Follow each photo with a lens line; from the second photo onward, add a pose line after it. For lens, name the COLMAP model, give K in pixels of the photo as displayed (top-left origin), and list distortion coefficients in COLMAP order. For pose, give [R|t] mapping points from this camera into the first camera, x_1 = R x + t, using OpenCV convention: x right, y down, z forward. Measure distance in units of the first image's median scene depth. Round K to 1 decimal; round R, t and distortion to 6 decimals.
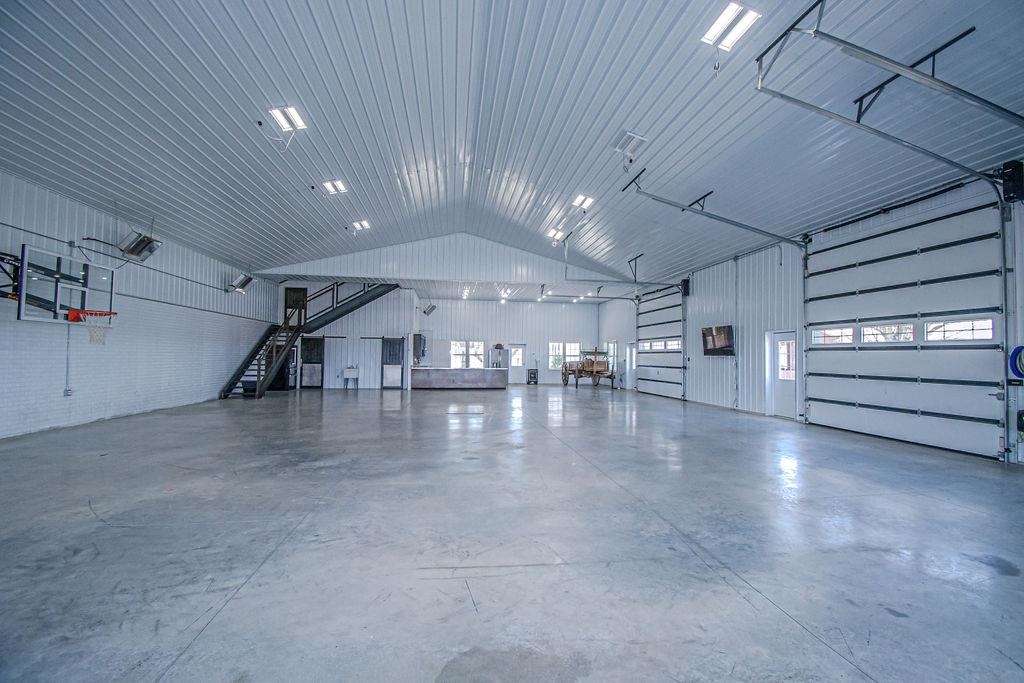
lens RADIAL K [[447.6, 0, 512.0], [0, 447.6, 341.5], [0, 0, 1]] dist [0.018021, -0.023937]
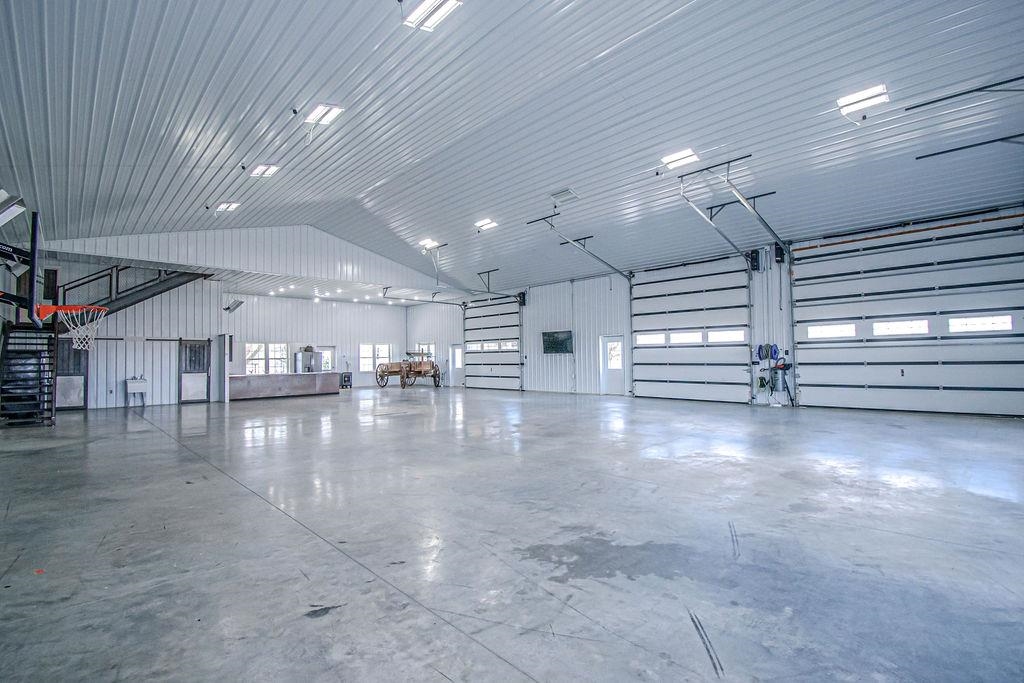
lens RADIAL K [[458.9, 0, 523.8], [0, 458.9, 343.1], [0, 0, 1]] dist [0.018032, -0.025975]
pose [[0.811585, -0.005121, 0.584212, -0.339285], [0.004144, 0.999987, 0.003007, -0.002904], [-0.584220, -0.000019, 0.811595, -0.024859]]
